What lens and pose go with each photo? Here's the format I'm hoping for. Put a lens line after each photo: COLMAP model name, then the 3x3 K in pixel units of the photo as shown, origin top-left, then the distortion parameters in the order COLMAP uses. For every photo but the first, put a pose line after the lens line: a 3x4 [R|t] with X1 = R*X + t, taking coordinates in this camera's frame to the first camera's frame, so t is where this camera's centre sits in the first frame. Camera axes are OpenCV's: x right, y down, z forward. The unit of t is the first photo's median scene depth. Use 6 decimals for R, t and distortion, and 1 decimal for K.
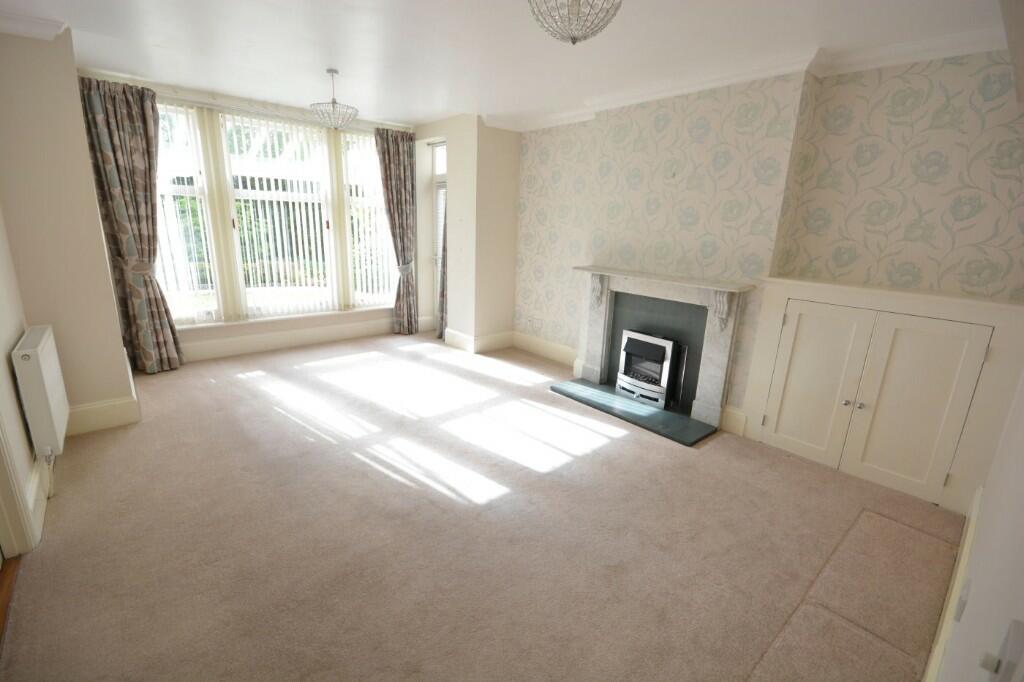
lens RADIAL K [[448.4, 0, 507.4], [0, 448.4, 339.1], [0, 0, 1]] dist [0.002071, -0.000075]
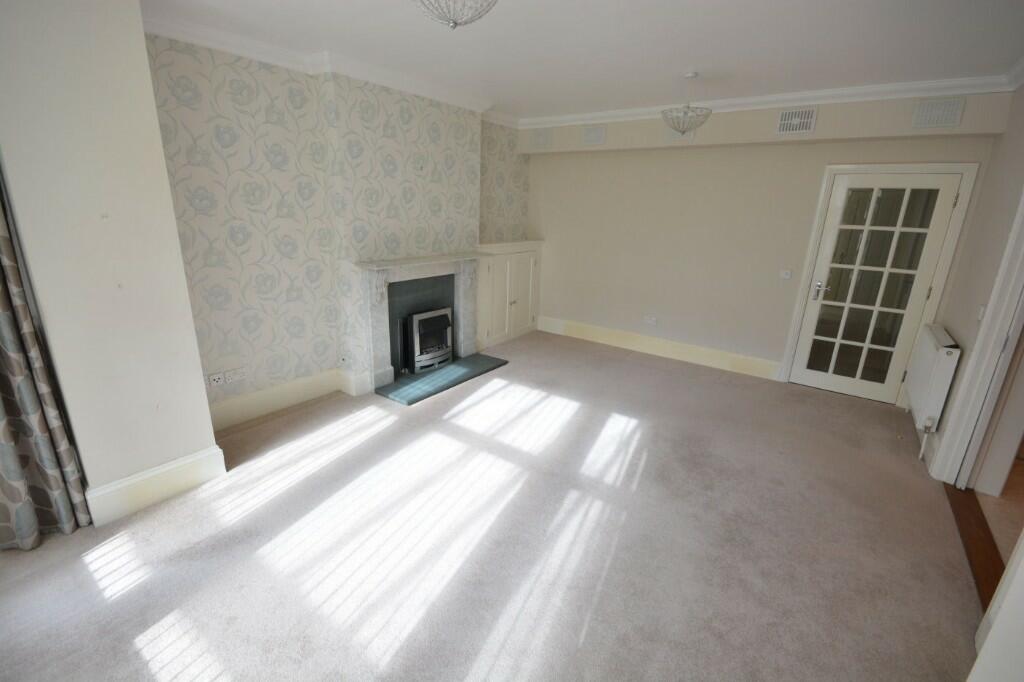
lens RADIAL K [[452.1, 0, 475.7], [0, 452.1, 350.2], [0, 0, 1]] dist [0.000747, 0.000030]
pose [[-0.192217, -0.316837, 0.928799, -0.821802], [0.237820, 0.903196, 0.357321, -0.308795], [-0.952100, 0.289570, -0.098259, 1.059239]]
